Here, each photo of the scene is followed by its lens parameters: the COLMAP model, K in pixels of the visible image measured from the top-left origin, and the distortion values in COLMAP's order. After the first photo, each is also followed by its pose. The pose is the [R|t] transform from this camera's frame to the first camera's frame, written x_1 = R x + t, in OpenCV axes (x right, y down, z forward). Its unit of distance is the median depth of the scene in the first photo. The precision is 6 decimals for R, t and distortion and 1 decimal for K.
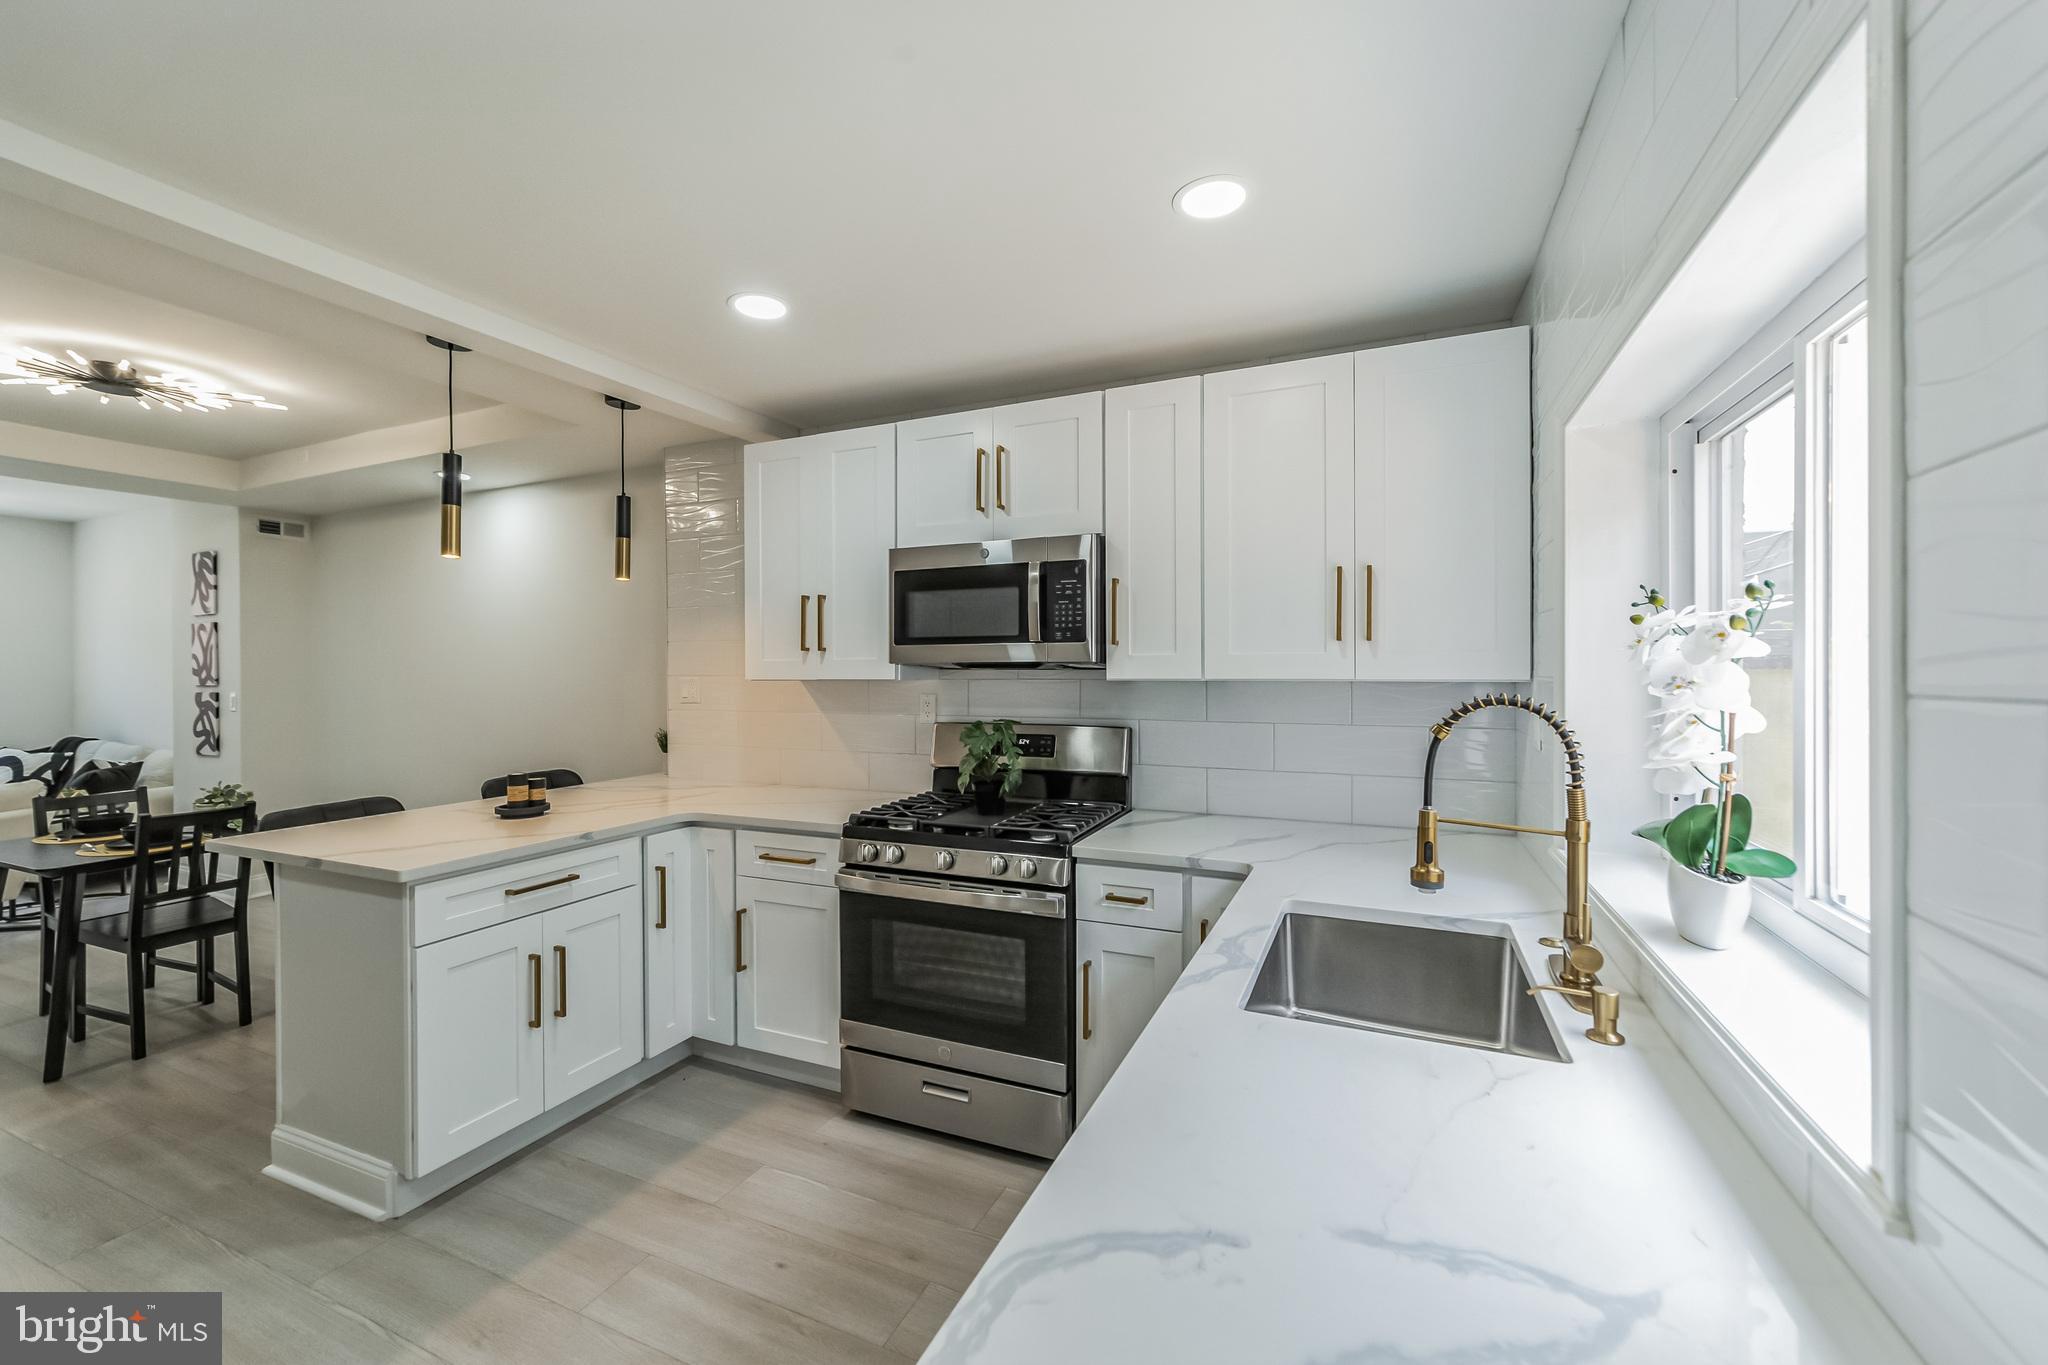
lens RADIAL K [[819.8, 0, 1033.1], [0, 819.8, 666.1], [0, 0, 1]] dist [0.002024, -0.001336]
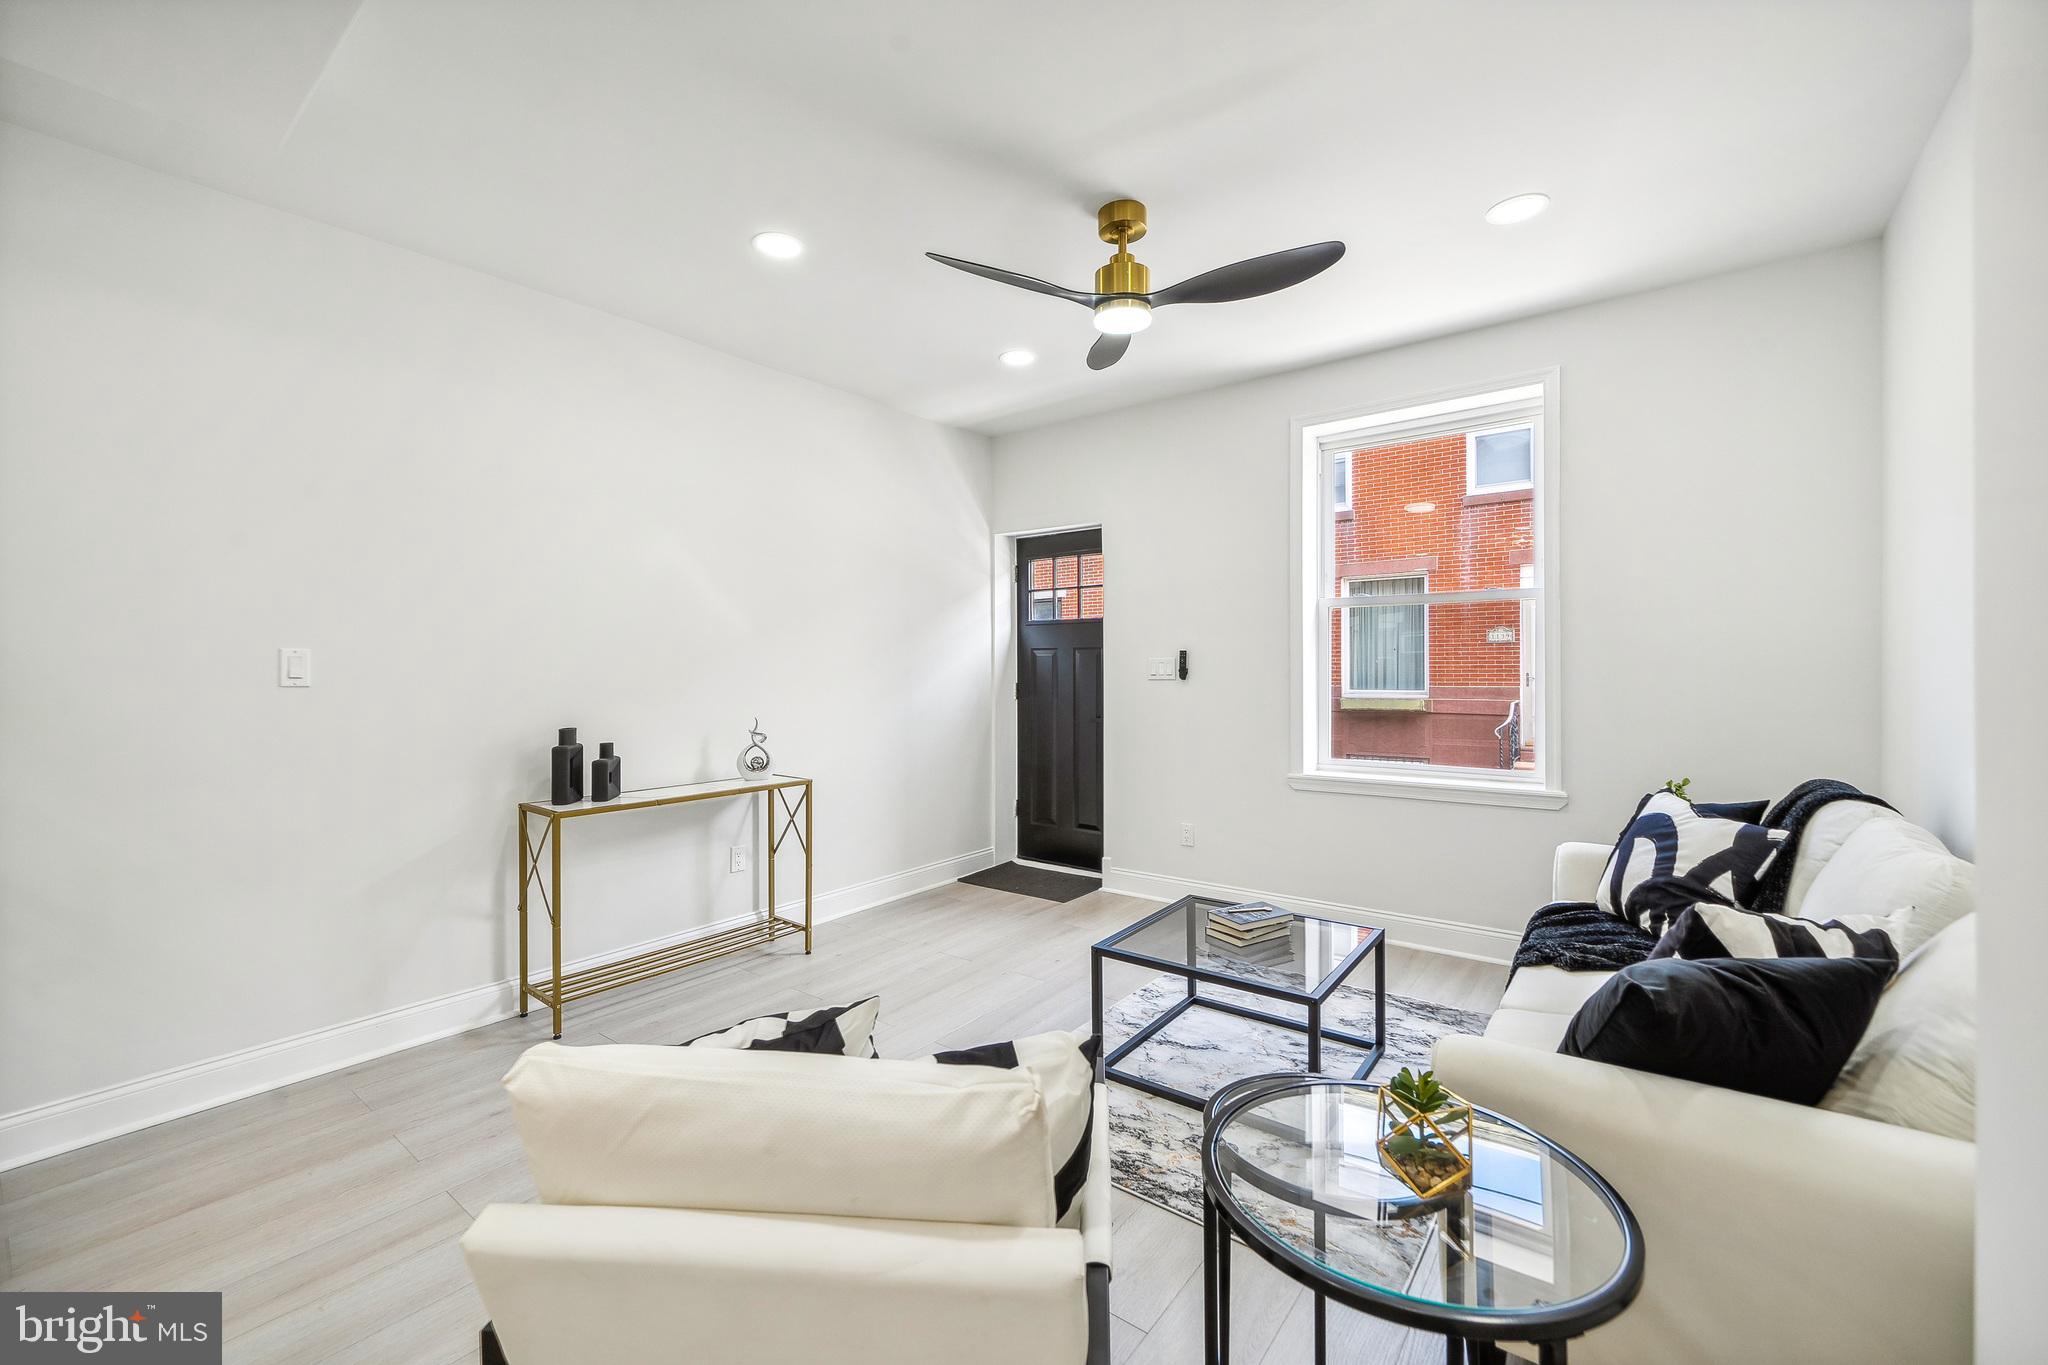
lens RADIAL K [[819.8, 0, 1033.1], [0, 819.8, 673.6], [0, 0, 1]] dist [0.002024, -0.001336]
pose [[-0.218673, 0.010548, -0.975741, -1.521602], [0.006678, 0.999934, 0.009313, 0.066804], [0.975775, -0.004480, -0.218729, 1.522561]]
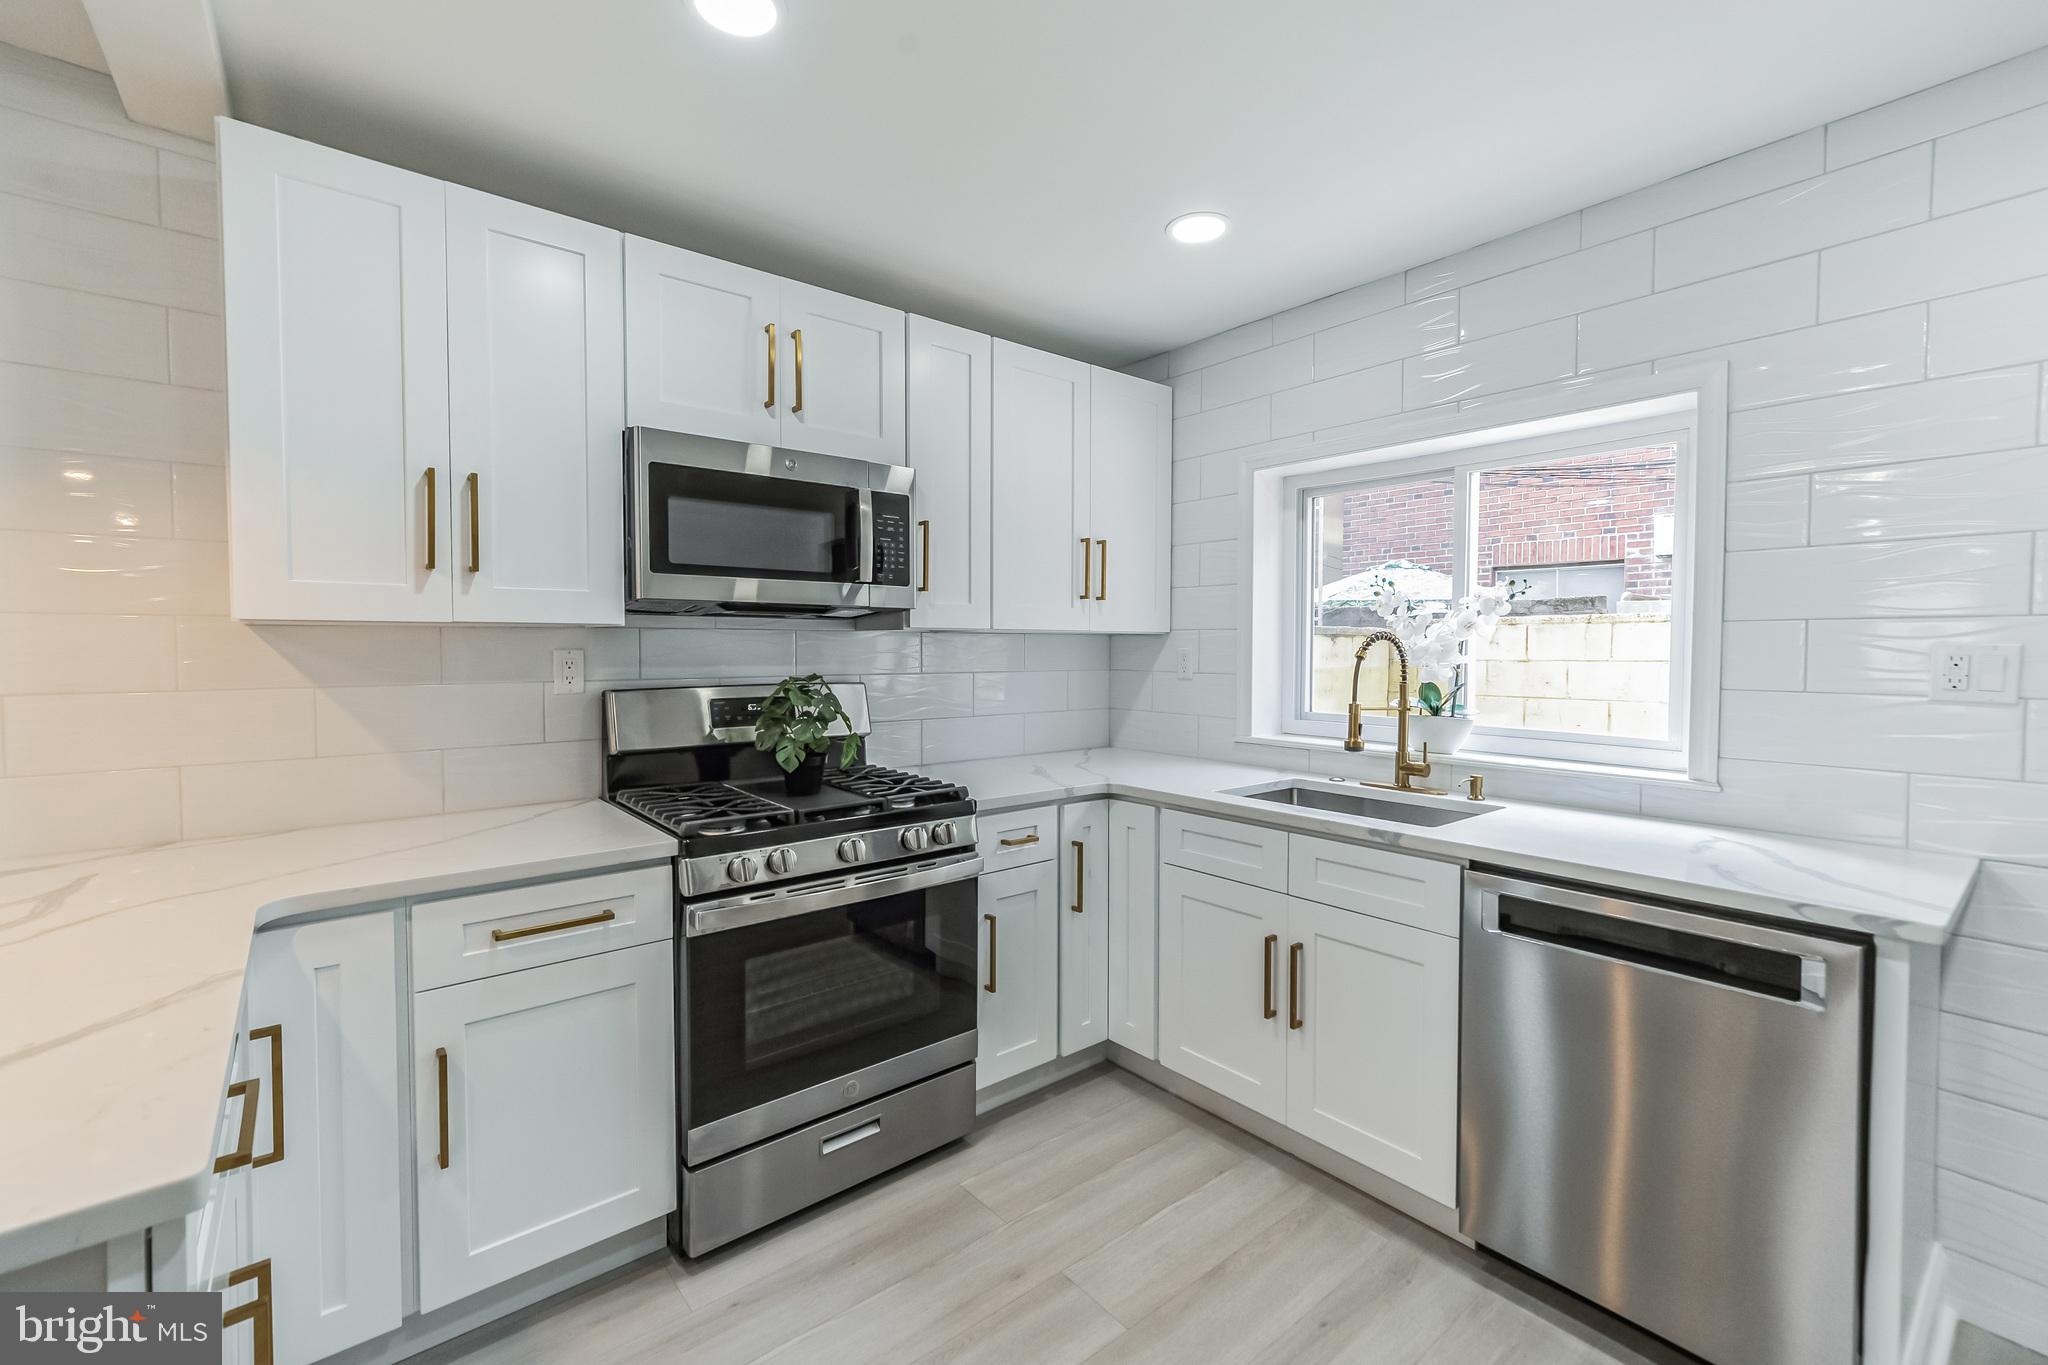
lens RADIAL K [[861.0, 0, 1018.0], [0, 861.0, 671.2], [0, 0, 1]] dist [0.002553, 0.002061]
pose [[0.452091, -0.022032, 0.891700, -0.625138], [-0.007163, 0.999573, 0.028329, 0.031240], [-0.891943, -0.019195, 0.451740, 0.389186]]
